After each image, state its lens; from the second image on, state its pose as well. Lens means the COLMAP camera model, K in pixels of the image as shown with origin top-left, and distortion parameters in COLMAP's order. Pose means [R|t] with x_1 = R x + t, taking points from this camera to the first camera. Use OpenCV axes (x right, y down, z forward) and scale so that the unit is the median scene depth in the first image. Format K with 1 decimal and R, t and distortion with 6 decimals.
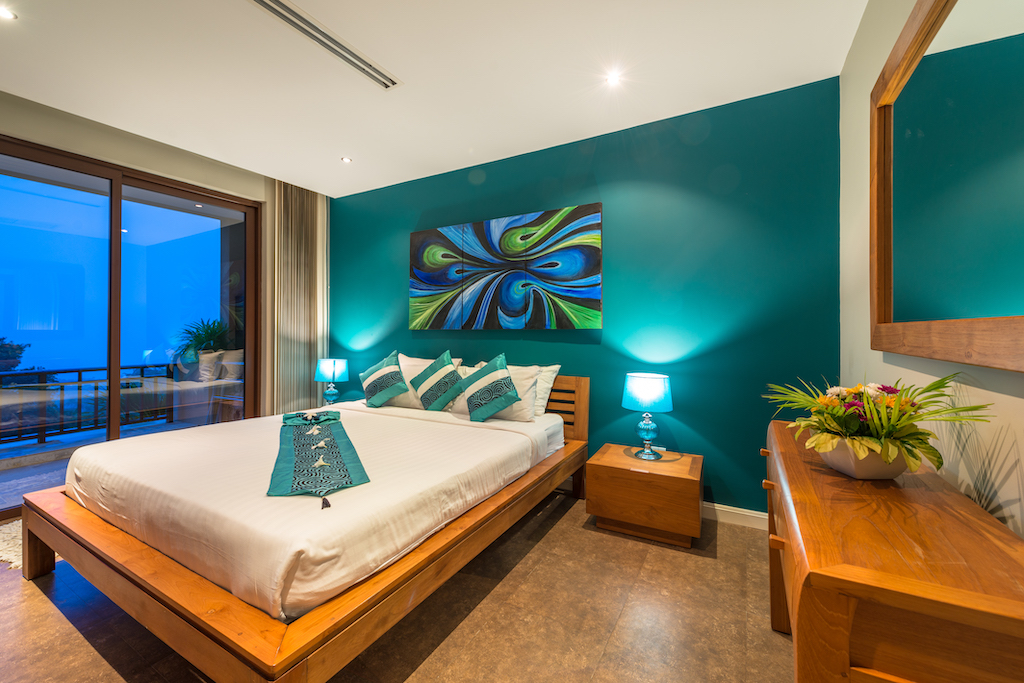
lens RADIAL K [[415.4, 0, 496.1], [0, 415.4, 326.0], [0, 0, 1]] dist [0.001605, 0.000130]
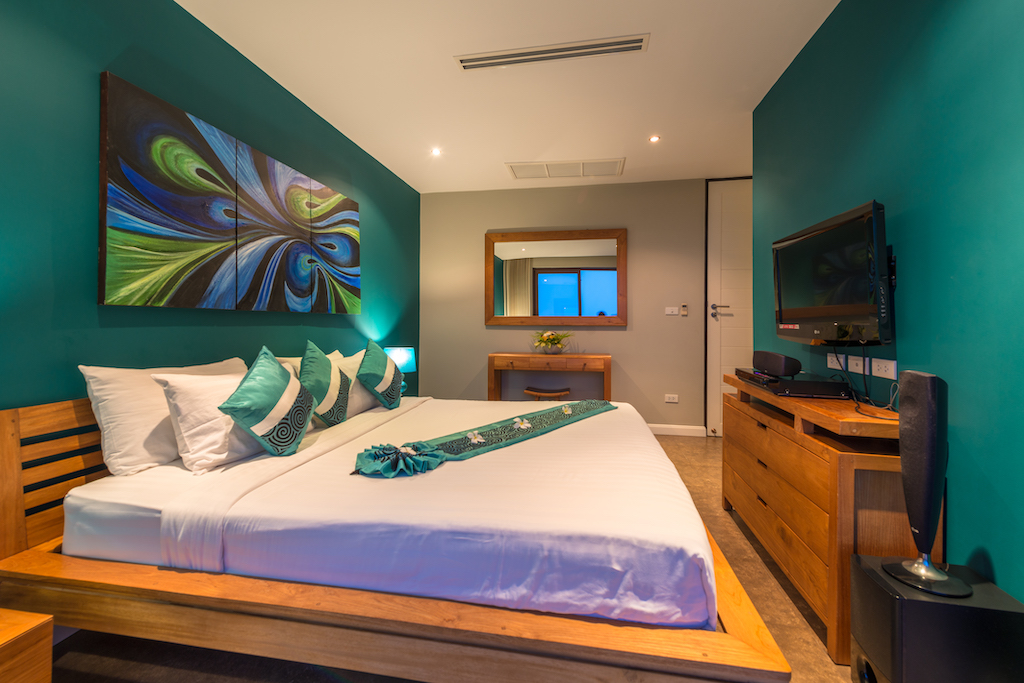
lens RADIAL K [[427.8, 0, 509.7], [0, 427.8, 326.3], [0, 0, 1]] dist [0.000305, 0.000016]
pose [[-0.357475, -0.001335, 0.933922, -0.841015], [-0.006581, 0.999978, -0.001090, 0.031856], [-0.933899, -0.006536, -0.357476, 0.871708]]
